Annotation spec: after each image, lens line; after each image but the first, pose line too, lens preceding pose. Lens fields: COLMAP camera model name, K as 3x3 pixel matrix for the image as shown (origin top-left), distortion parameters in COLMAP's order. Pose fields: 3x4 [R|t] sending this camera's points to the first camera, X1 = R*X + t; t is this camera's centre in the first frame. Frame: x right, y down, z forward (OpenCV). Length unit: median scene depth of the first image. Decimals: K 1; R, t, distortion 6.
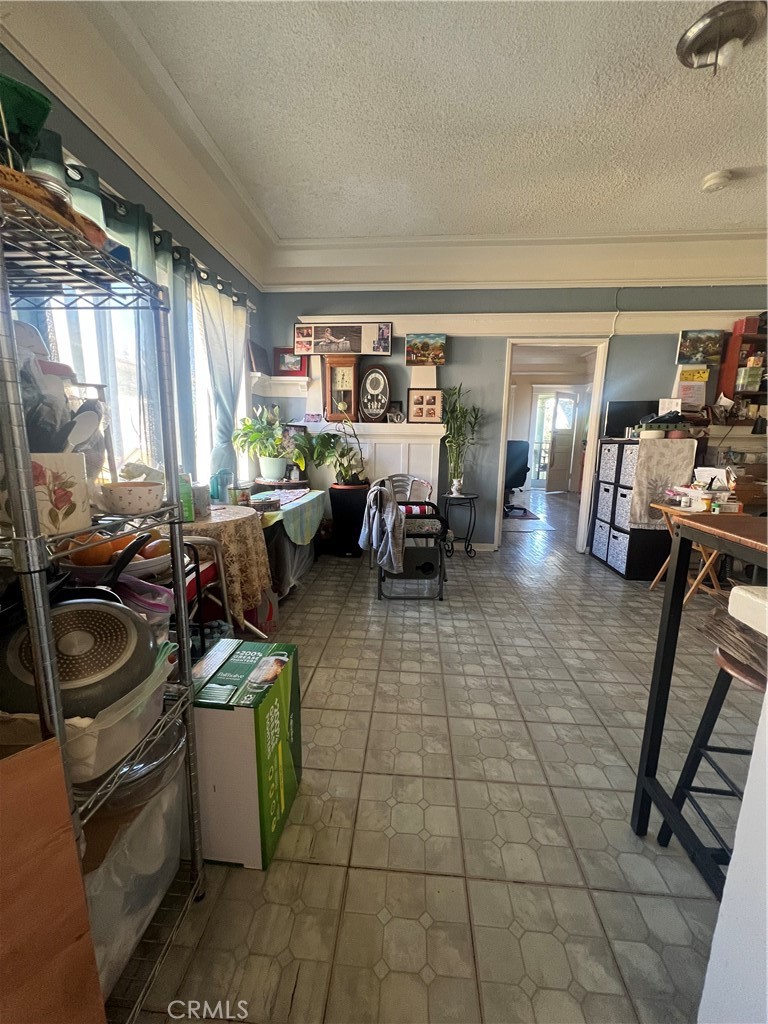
lens RADIAL K [[408.2, 0, 378.7], [0, 408.2, 507.9], [0, 0, 1]] dist [-0.000383, 0.000103]
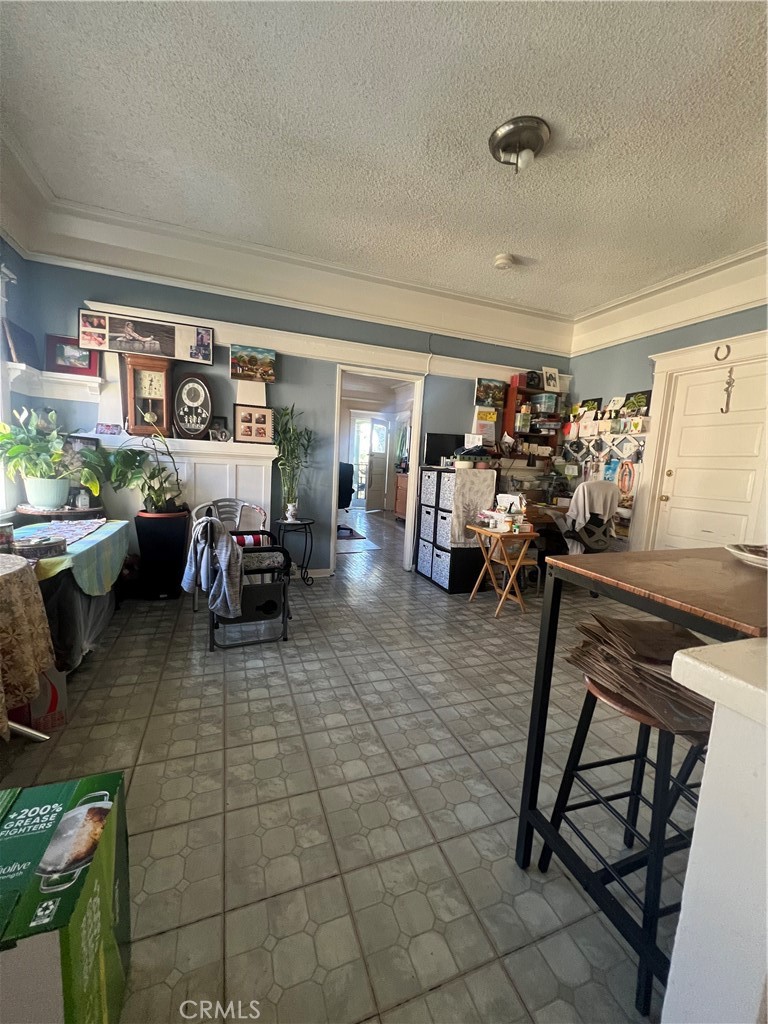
lens RADIAL K [[408.2, 0, 381.0], [0, 408.2, 509.7], [0, 0, 1]] dist [-0.000383, 0.000103]
pose [[0.900662, -0.018697, 0.434118, -0.044234], [0.034423, 0.999004, -0.028392, -0.031465], [-0.433155, 0.040515, 0.900409, 0.079046]]
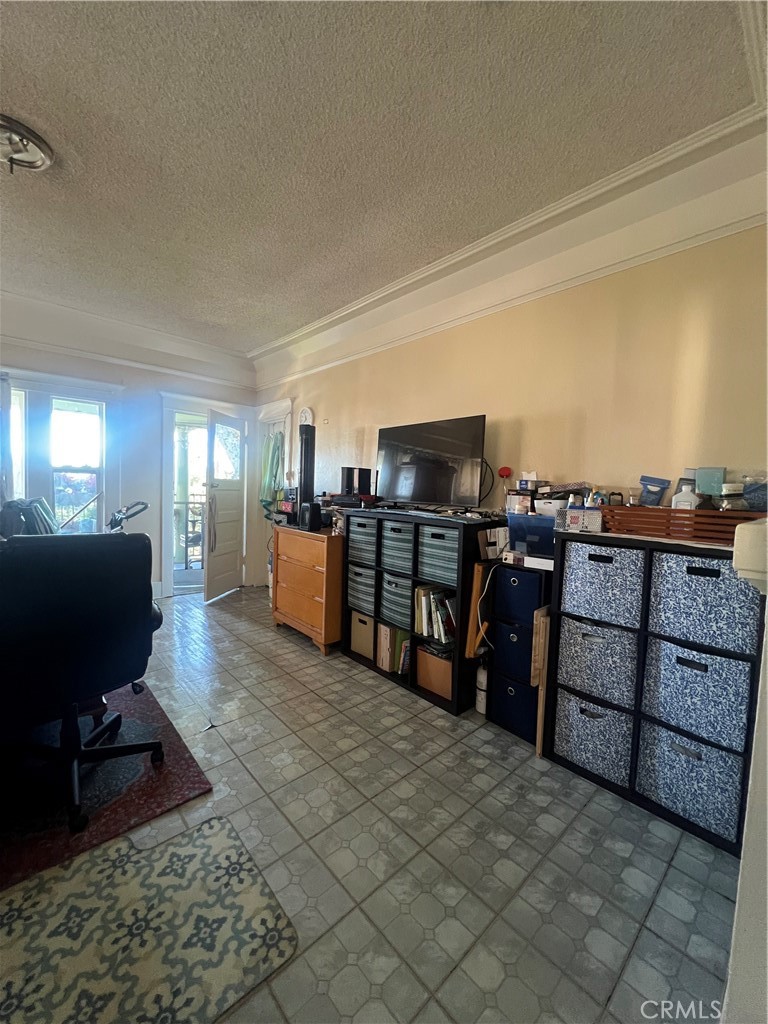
lens RADIAL K [[408.2, 0, 384.9], [0, 408.2, 508.9], [0, 0, 1]] dist [-0.000383, 0.000103]
pose [[0.672108, -0.036070, 0.739574, 0.534447], [0.103164, 0.993633, -0.045292, -0.311373], [-0.733231, 0.106738, 0.671550, 1.375301]]
